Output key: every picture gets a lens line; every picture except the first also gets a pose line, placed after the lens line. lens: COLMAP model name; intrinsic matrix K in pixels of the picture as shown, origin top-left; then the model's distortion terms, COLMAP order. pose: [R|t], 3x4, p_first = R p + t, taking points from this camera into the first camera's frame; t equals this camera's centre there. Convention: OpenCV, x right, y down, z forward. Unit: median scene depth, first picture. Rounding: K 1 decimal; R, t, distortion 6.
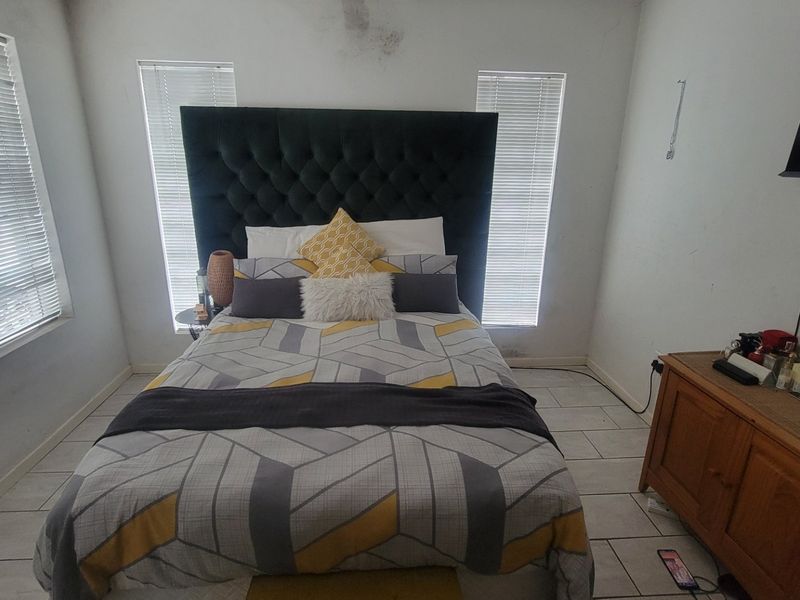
lens RADIAL K [[435.8, 0, 396.0], [0, 435.8, 291.2], [0, 0, 1]] dist [-0.005267, 0.001714]
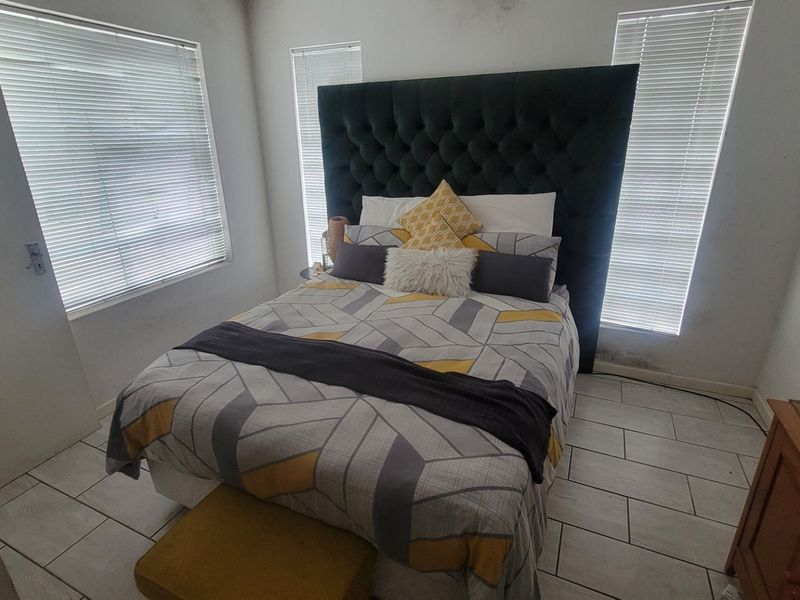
lens RADIAL K [[435.8, 0, 396.0], [0, 435.8, 291.2], [0, 0, 1]] dist [-0.005267, 0.001714]
pose [[0.880103, 0.134731, -0.455265, 0.273420], [-0.108938, 0.990614, 0.082567, -0.012154], [0.462116, -0.023072, 0.886519, 0.075172]]
